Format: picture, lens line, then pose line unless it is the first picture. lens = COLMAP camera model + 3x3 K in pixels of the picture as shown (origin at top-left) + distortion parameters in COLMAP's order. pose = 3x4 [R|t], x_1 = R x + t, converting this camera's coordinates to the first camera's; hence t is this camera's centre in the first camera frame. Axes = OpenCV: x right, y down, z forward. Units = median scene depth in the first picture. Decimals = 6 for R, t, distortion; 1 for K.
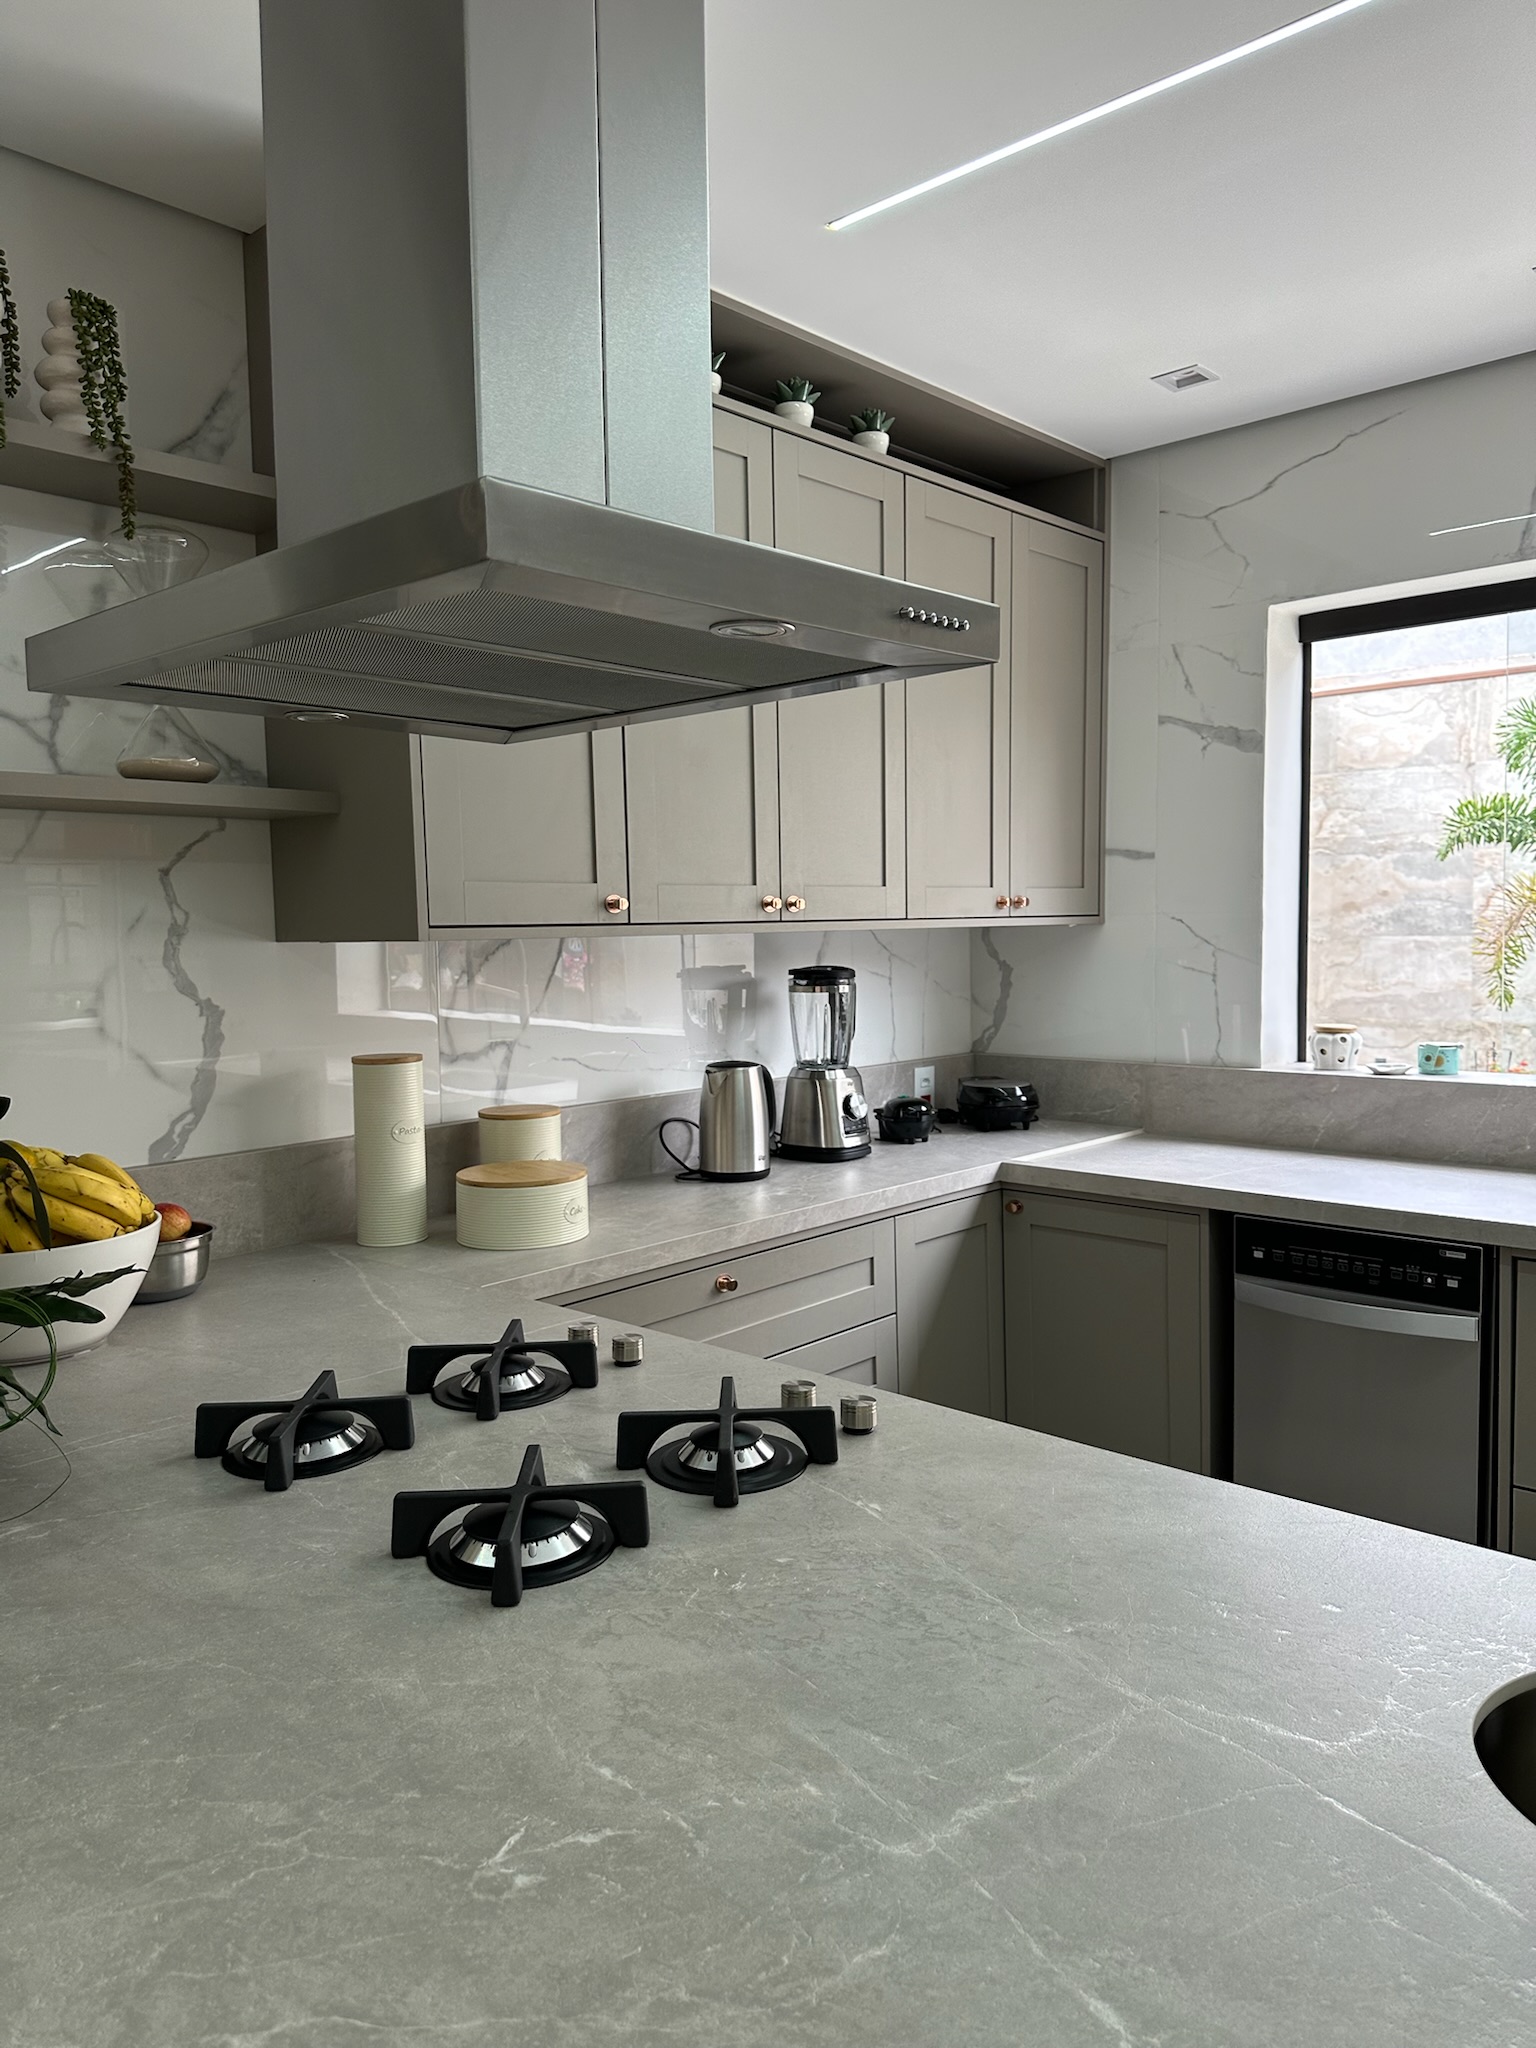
lens RADIAL K [[1444.4, 0, 767.1], [0, 1444.4, 1028.8], [0, 0, 1]] dist [0.063938, -0.074422]
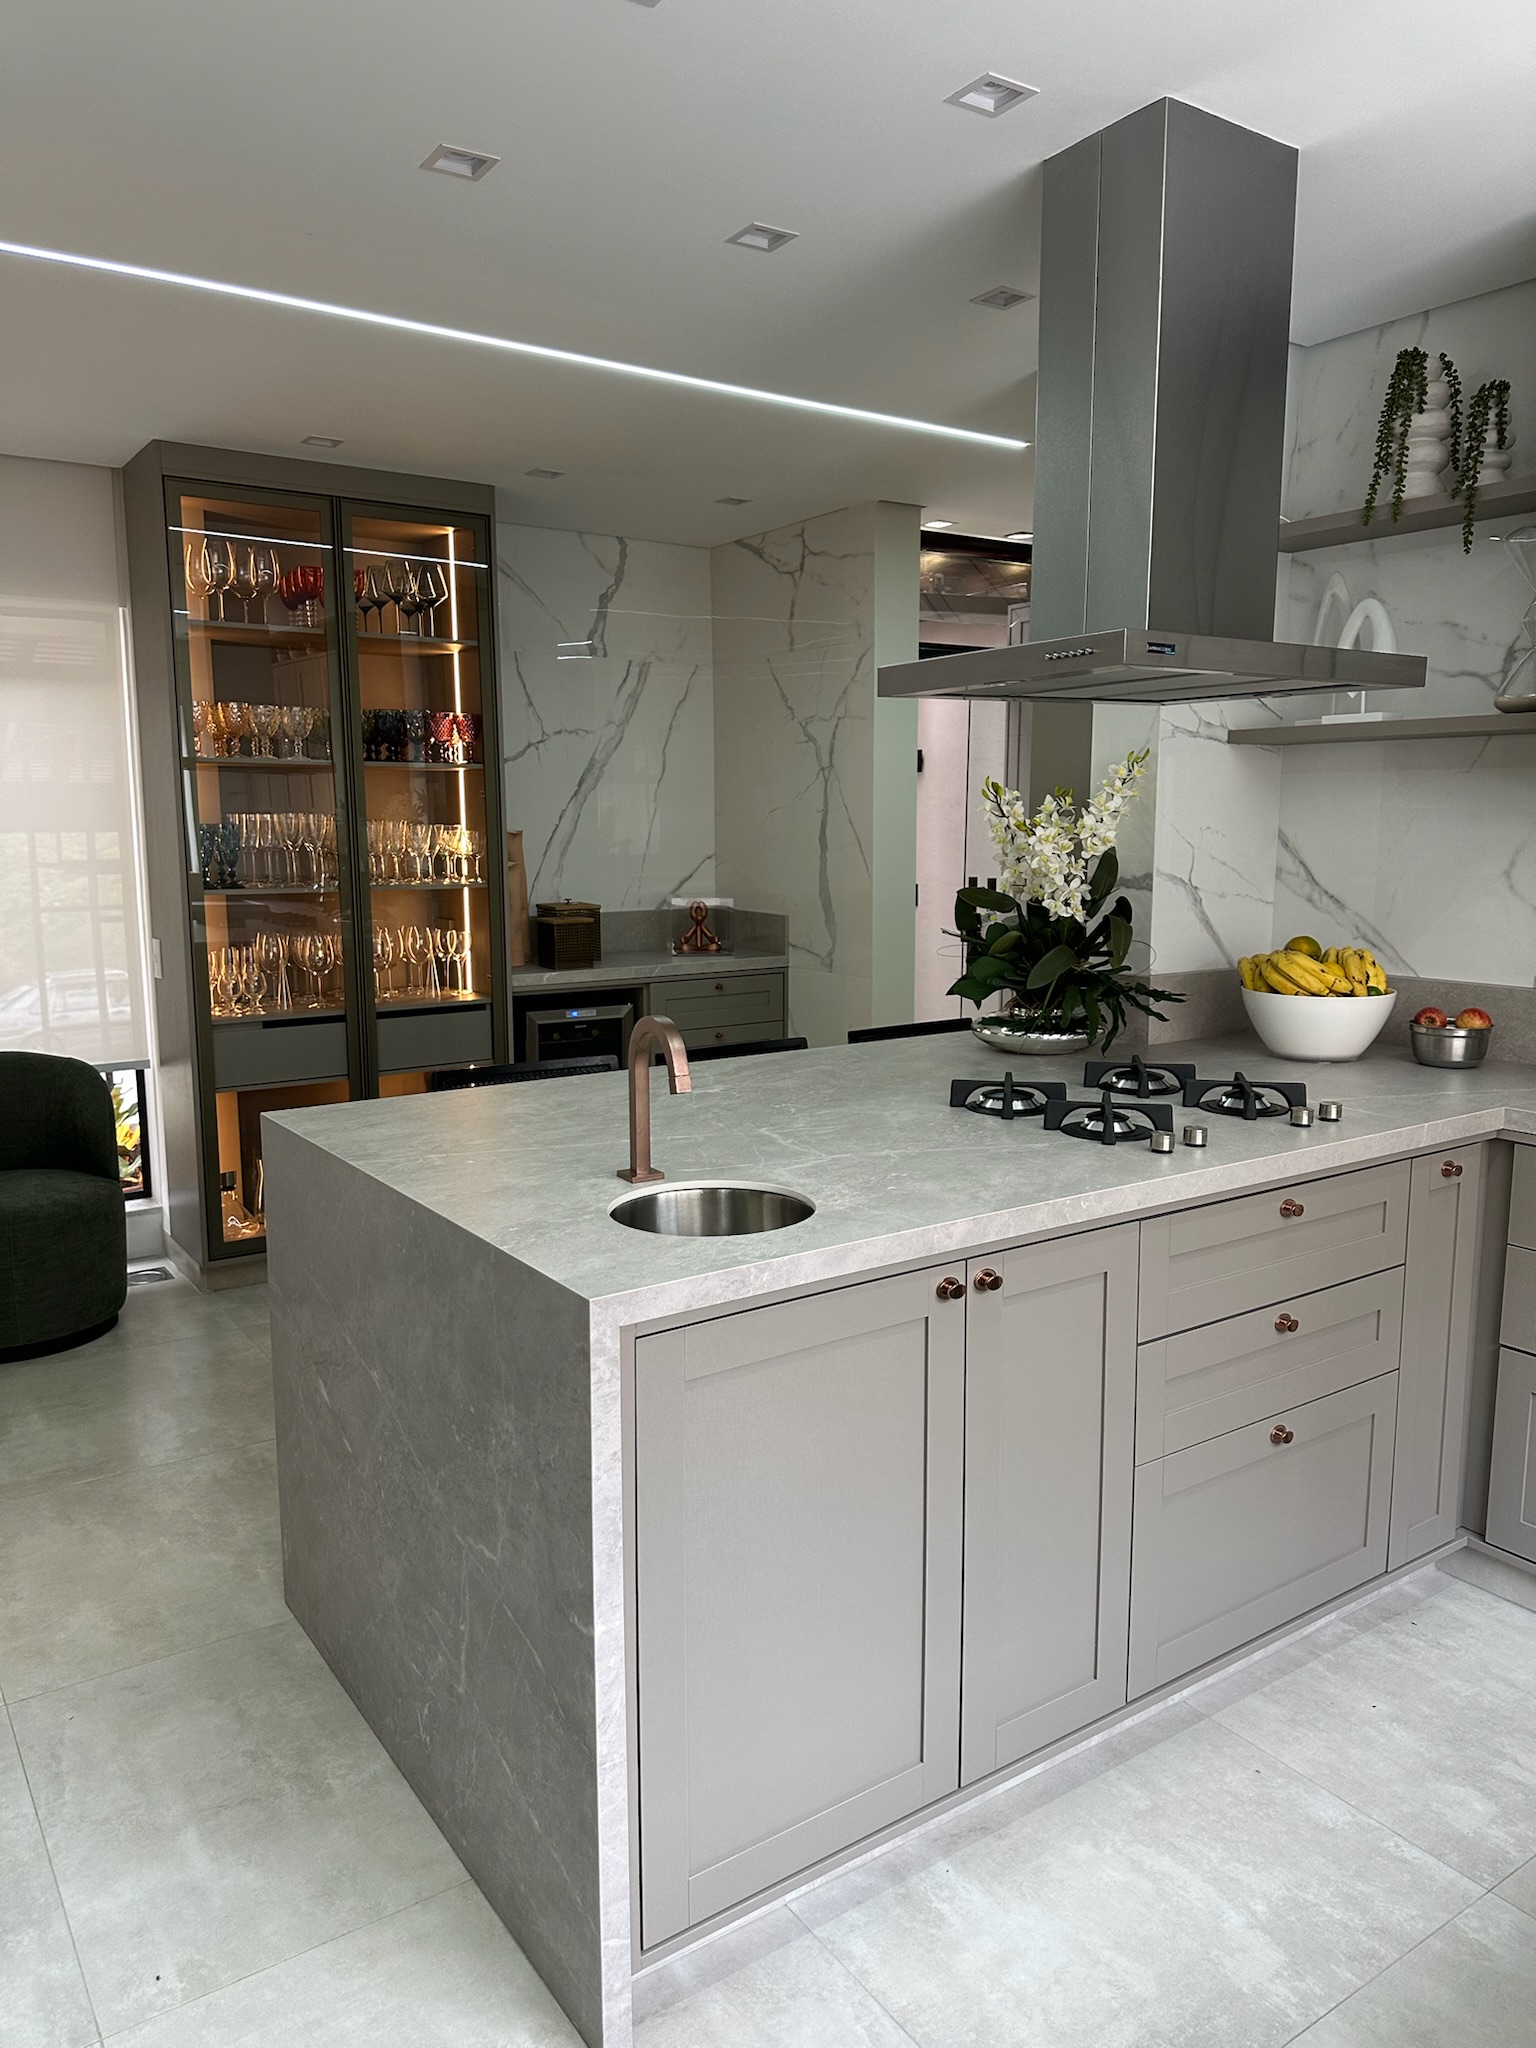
lens RADIAL K [[1444.4, 0, 755.6], [0, 1444.4, 1024.8], [0, 0, 1]] dist [0.063938, -0.074422]
pose [[-0.227584, 0.158301, -0.960805, 0.895165], [-0.063062, 0.982230, 0.176768, -0.058891], [0.971714, 0.100820, -0.213557, 0.482960]]
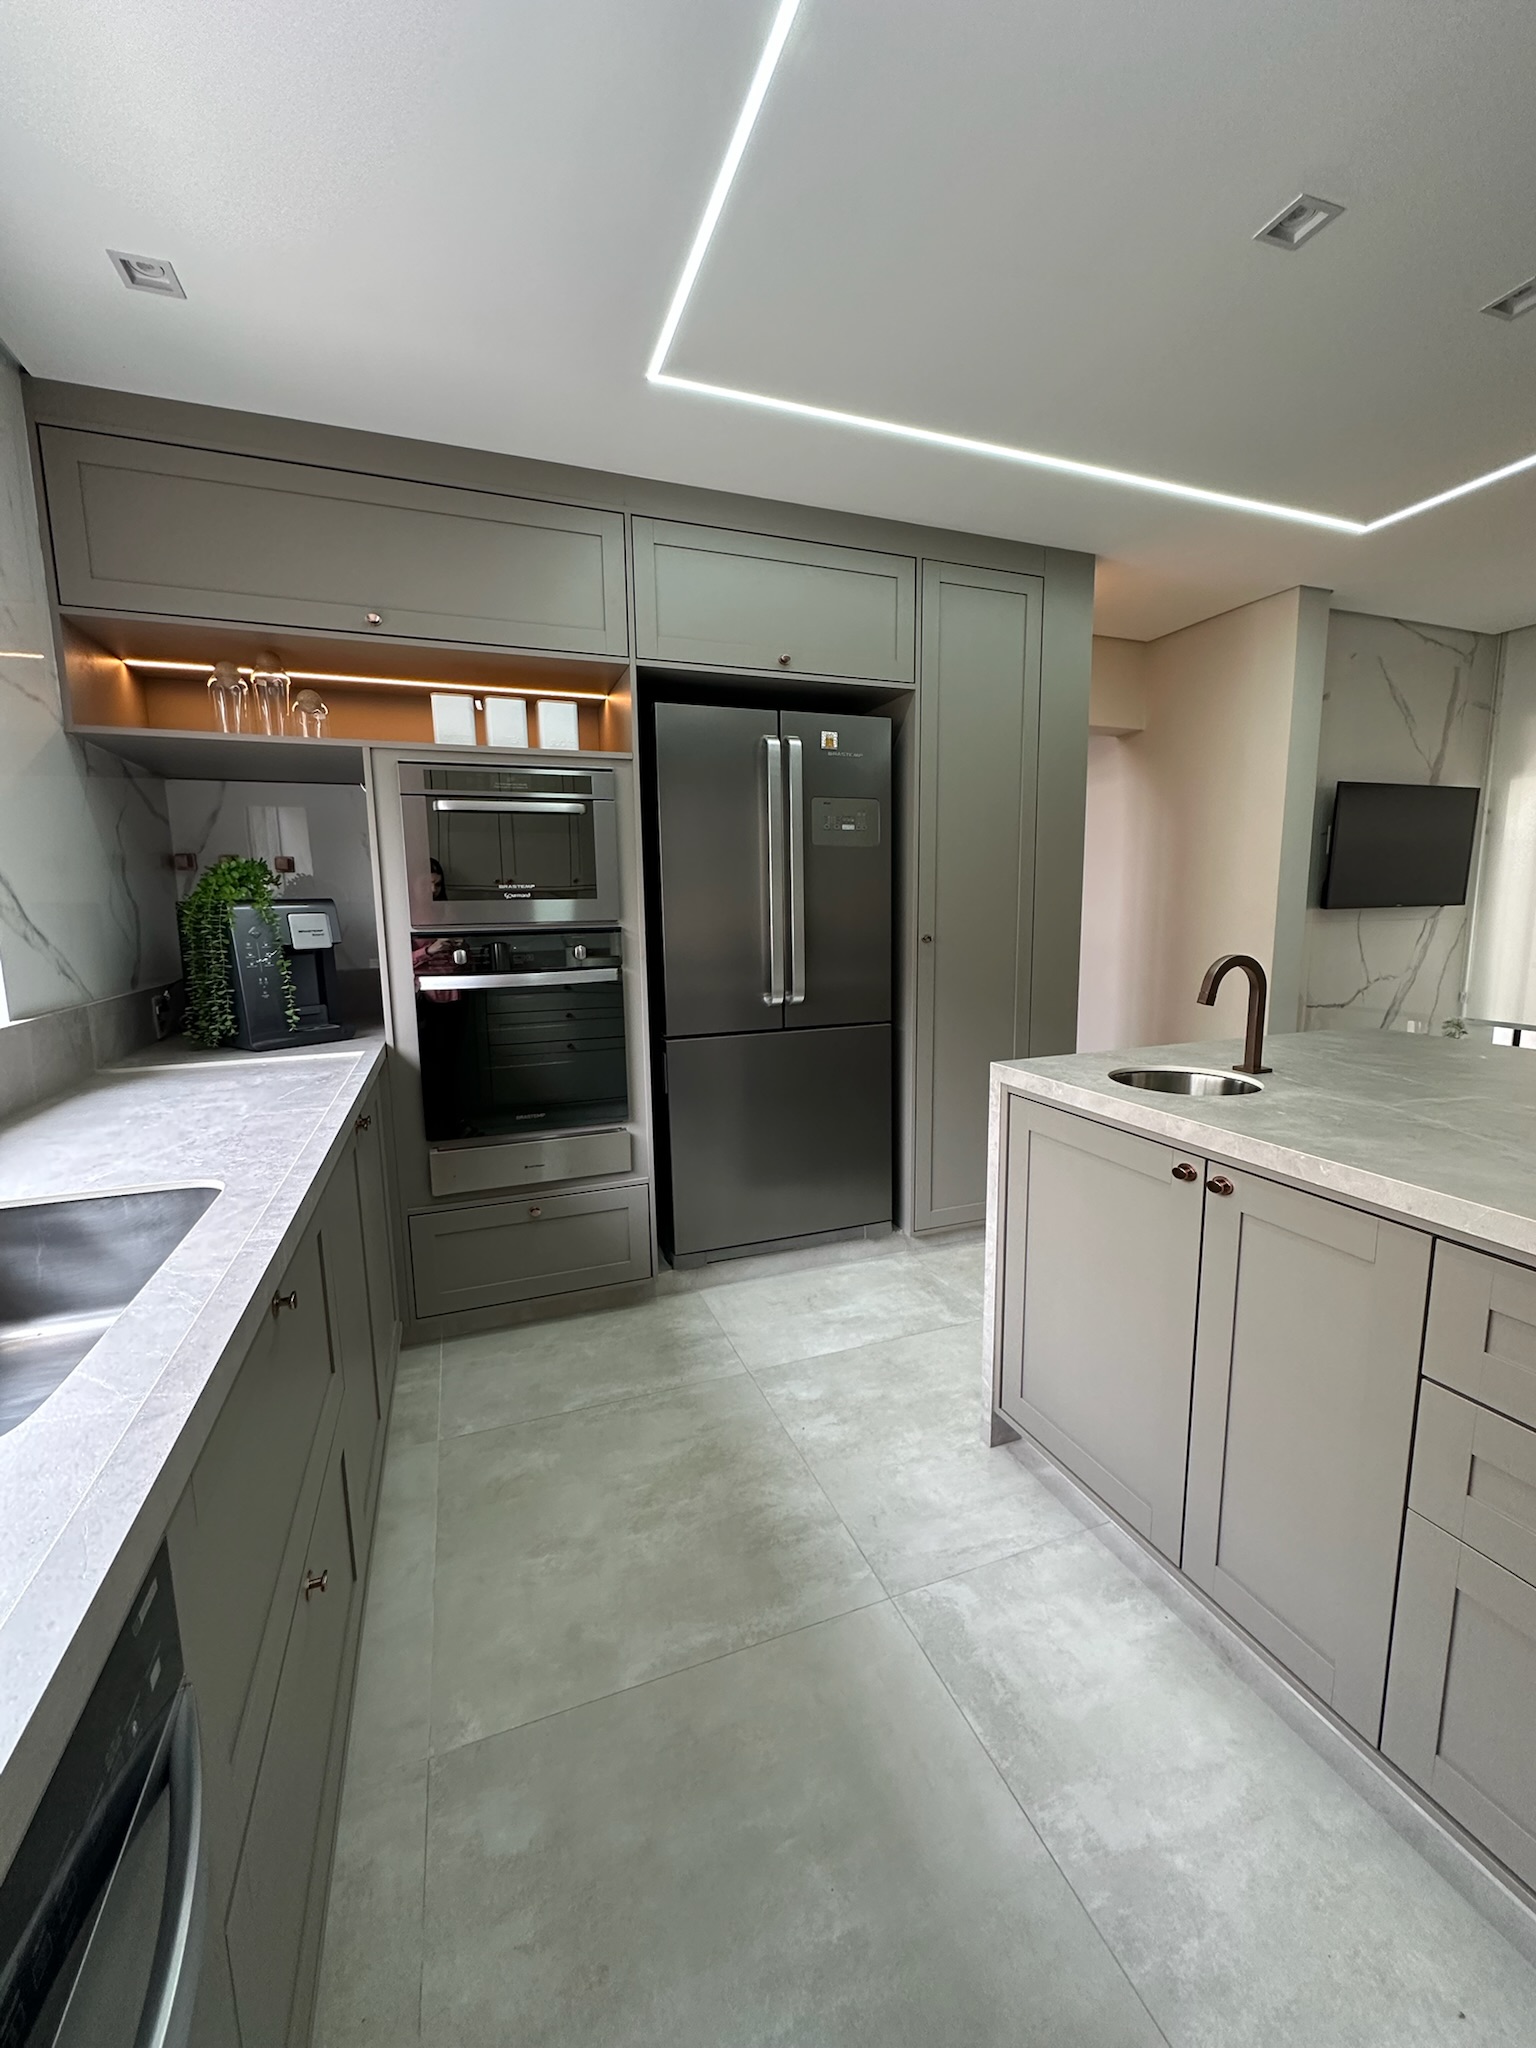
lens RADIAL K [[818.9, 0, 768.0], [0, 818.9, 1020.7], [0, 0, 1]] dist [-0.005450, 0.001624]
pose [[-0.892770, -0.034132, 0.449219, 0.213668], [0.063600, 0.977591, 0.200675, -0.025340], [-0.446002, 0.207727, -0.870593, 0.985808]]
